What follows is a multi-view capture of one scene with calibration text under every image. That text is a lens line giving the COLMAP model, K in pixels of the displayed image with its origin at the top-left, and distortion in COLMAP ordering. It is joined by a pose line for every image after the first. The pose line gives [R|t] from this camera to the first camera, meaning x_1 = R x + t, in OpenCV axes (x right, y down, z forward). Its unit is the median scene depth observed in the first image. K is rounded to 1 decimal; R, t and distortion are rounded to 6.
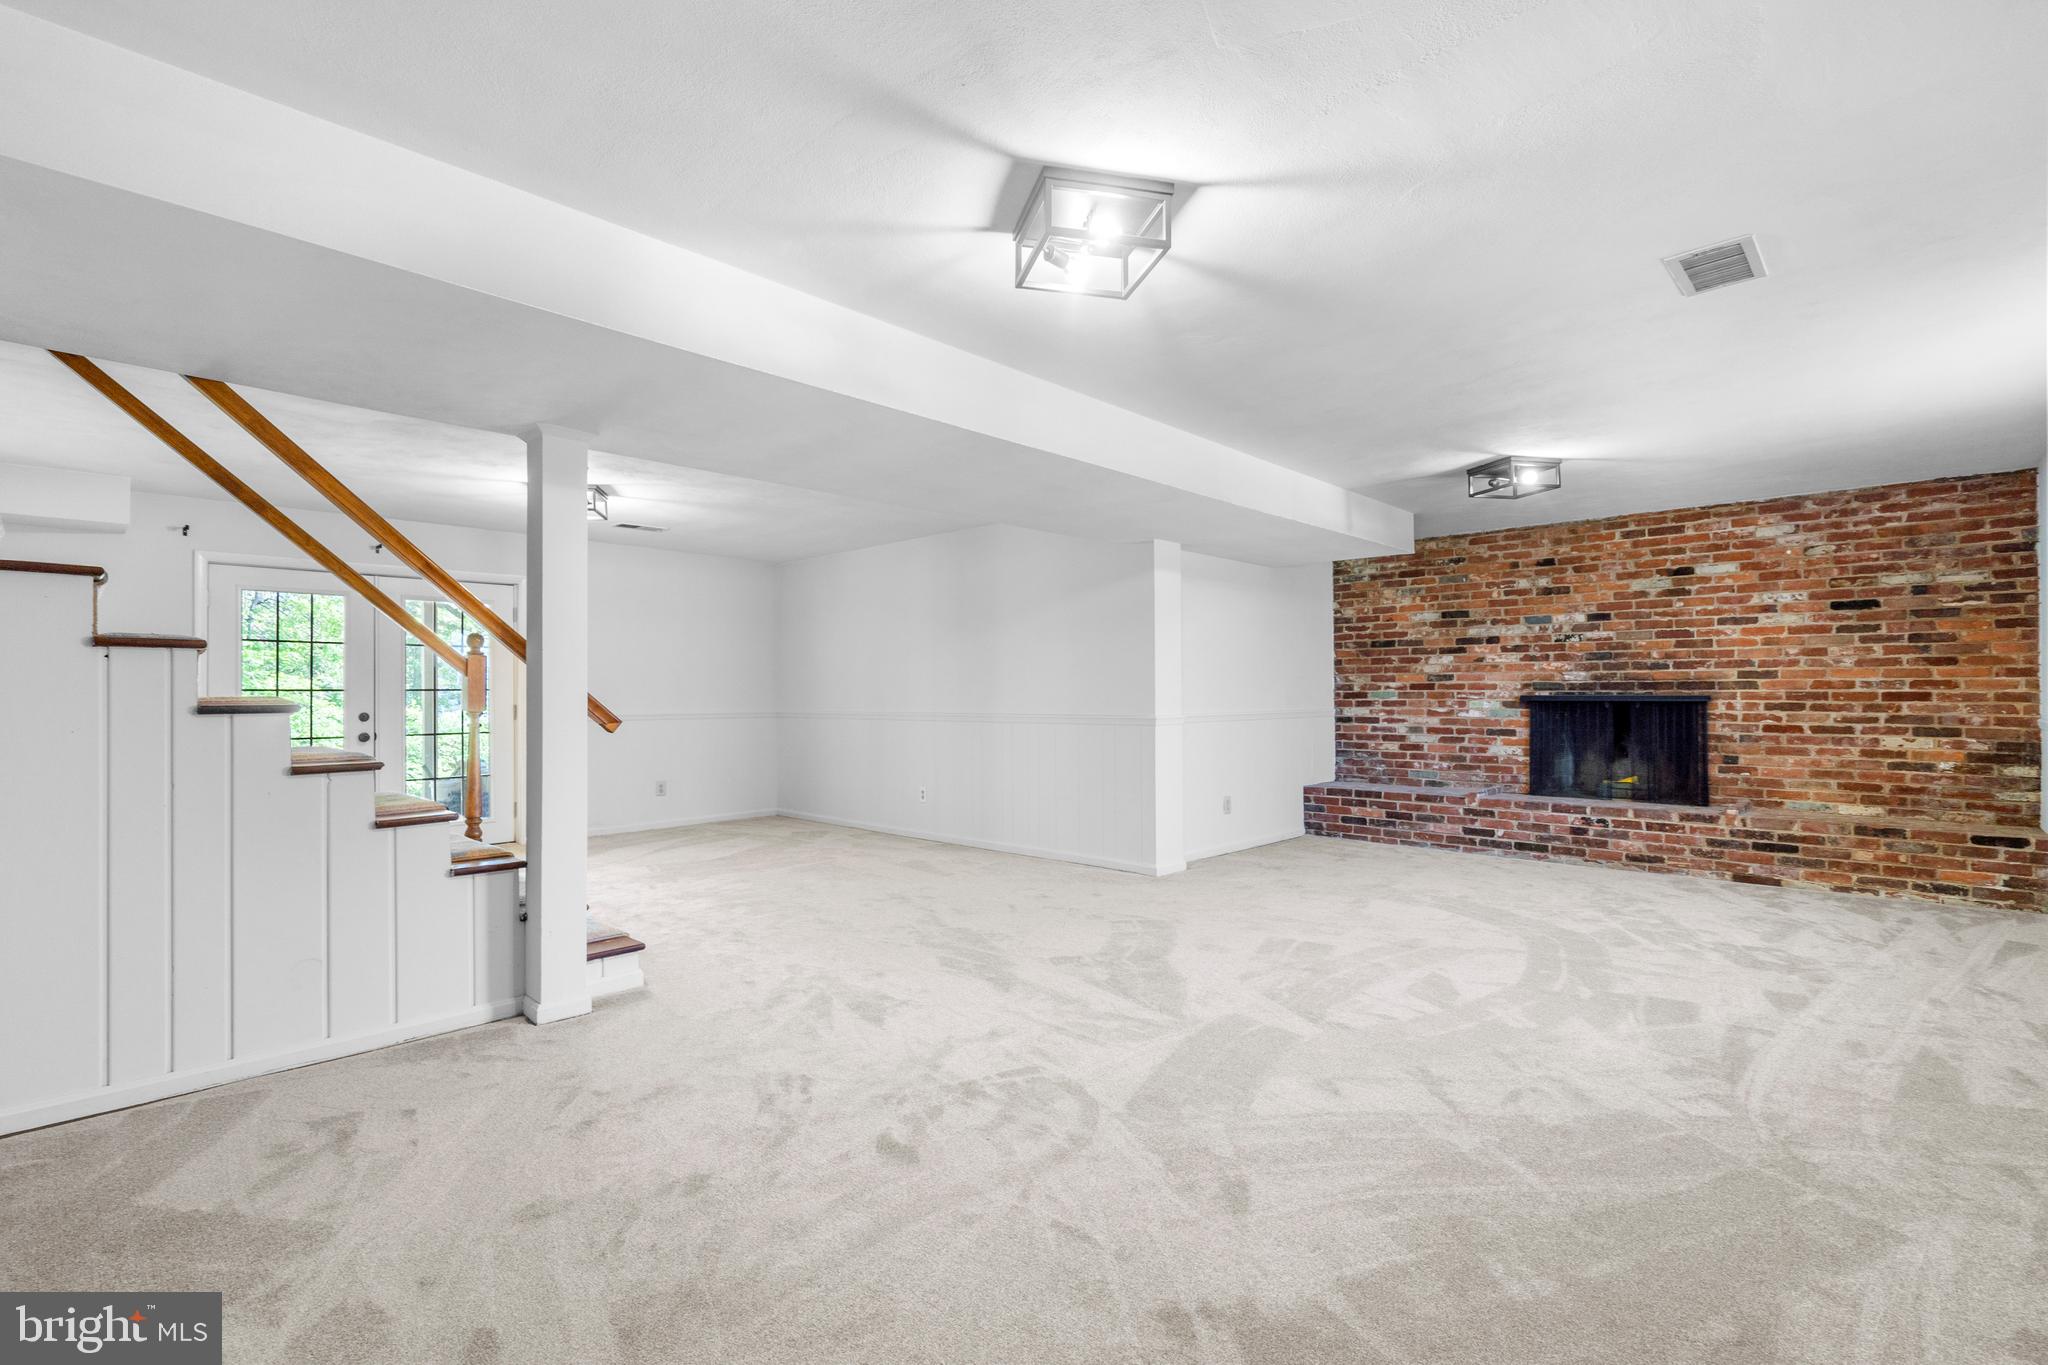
lens RADIAL K [[951.0, 0, 1022.3], [0, 951.0, 692.3], [0, 0, 1]] dist [-0.004521, 0.000848]
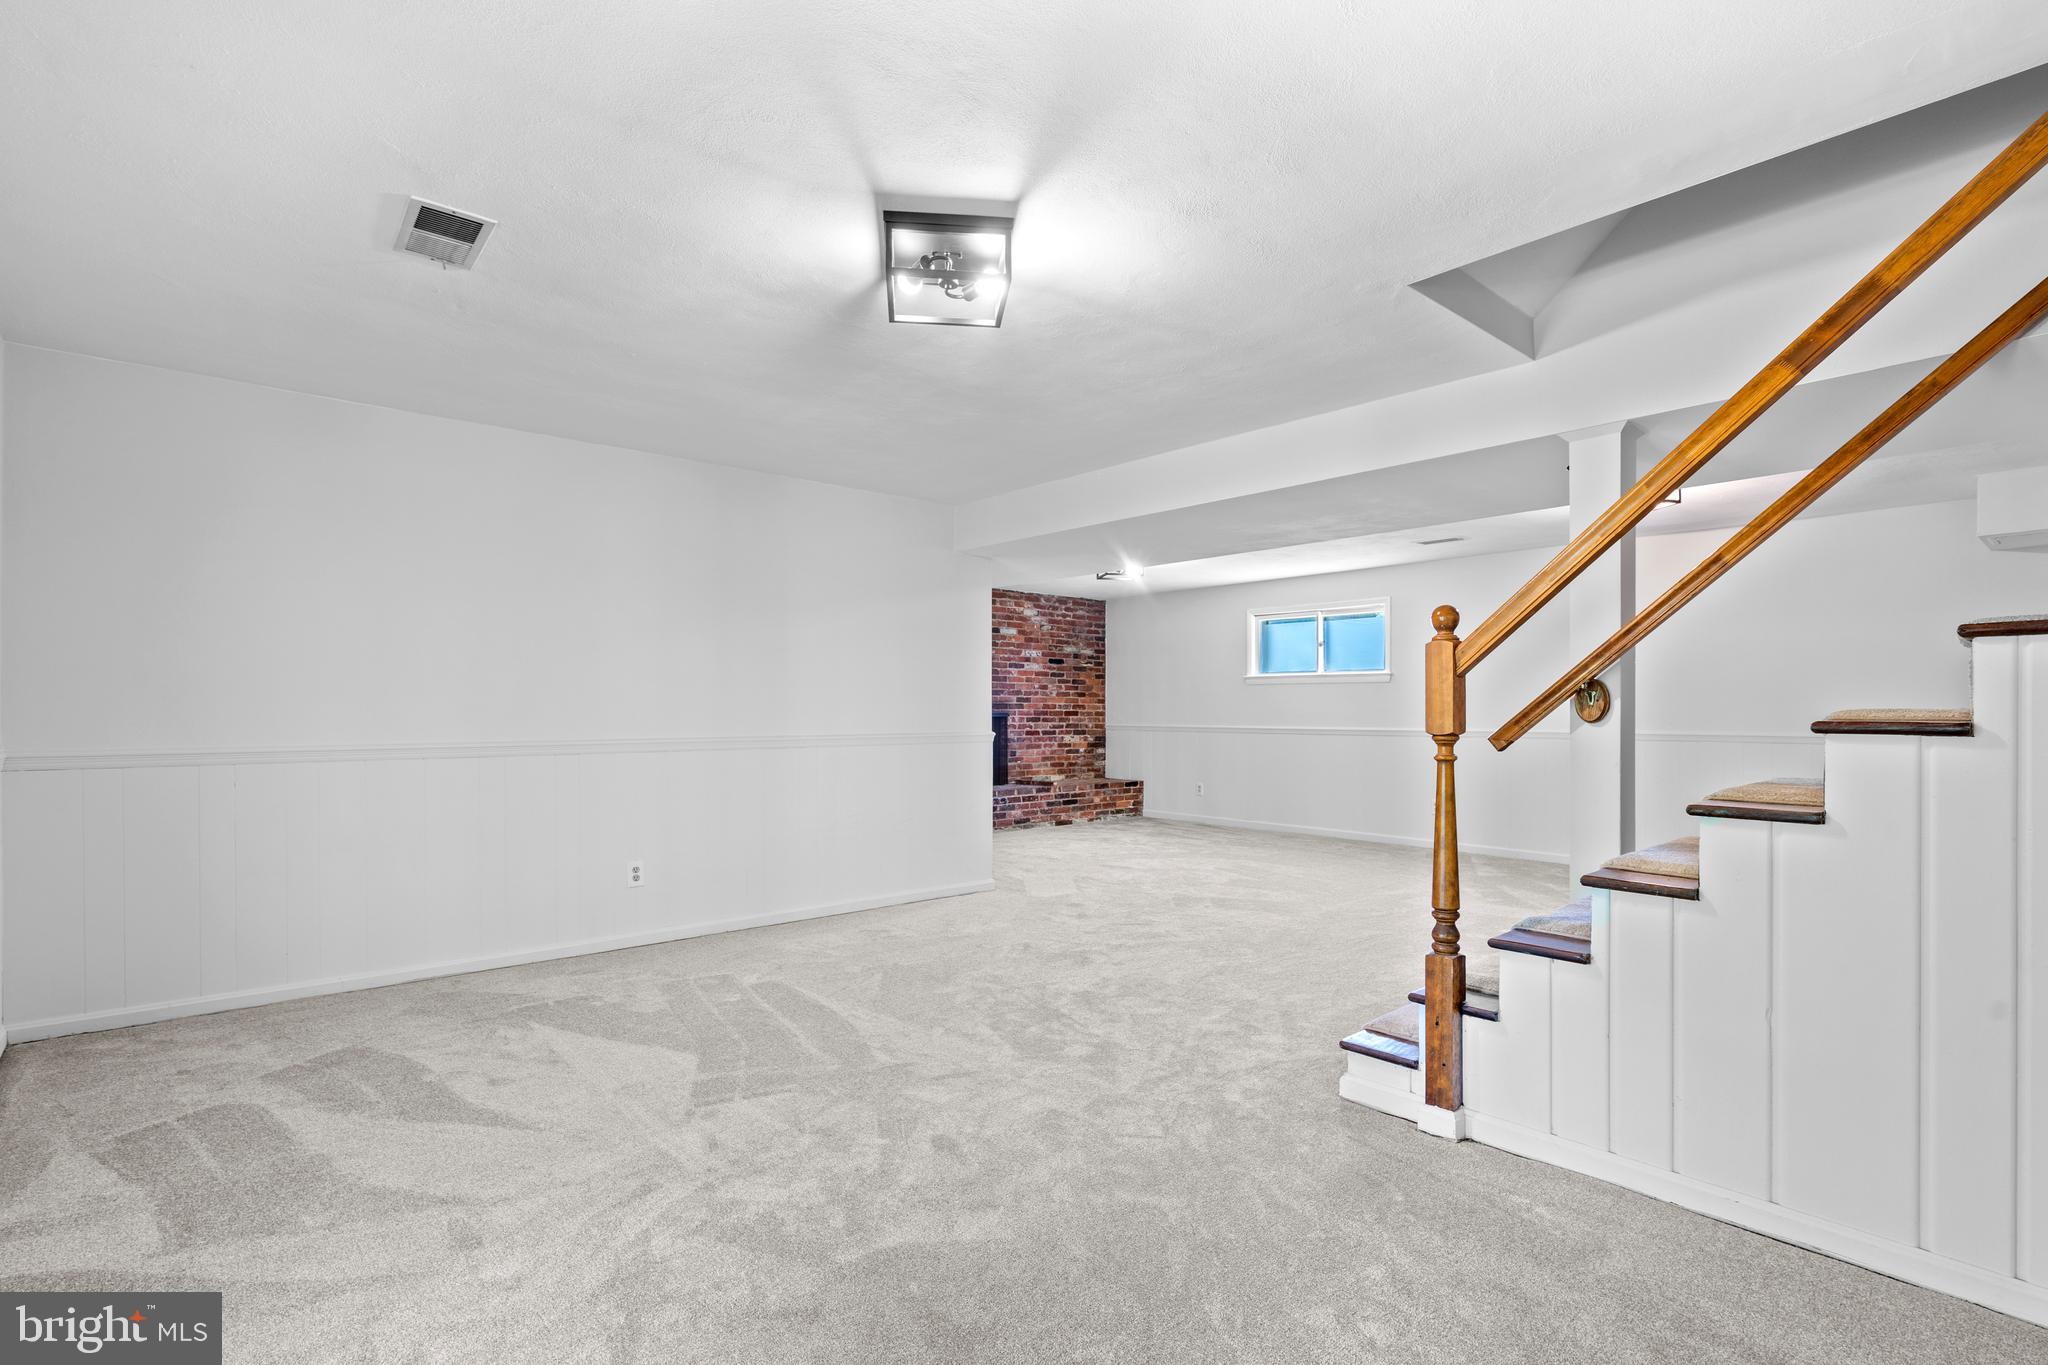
lens RADIAL K [[951.0, 0, 1022.3], [0, 951.0, 692.3], [0, 0, 1]] dist [-0.004521, 0.000848]
pose [[0.068882, 0.028303, 0.997223, -0.875331], [0.000994, 0.999595, -0.028439, 0.015399], [-0.997624, 0.002950, 0.068826, 0.928153]]
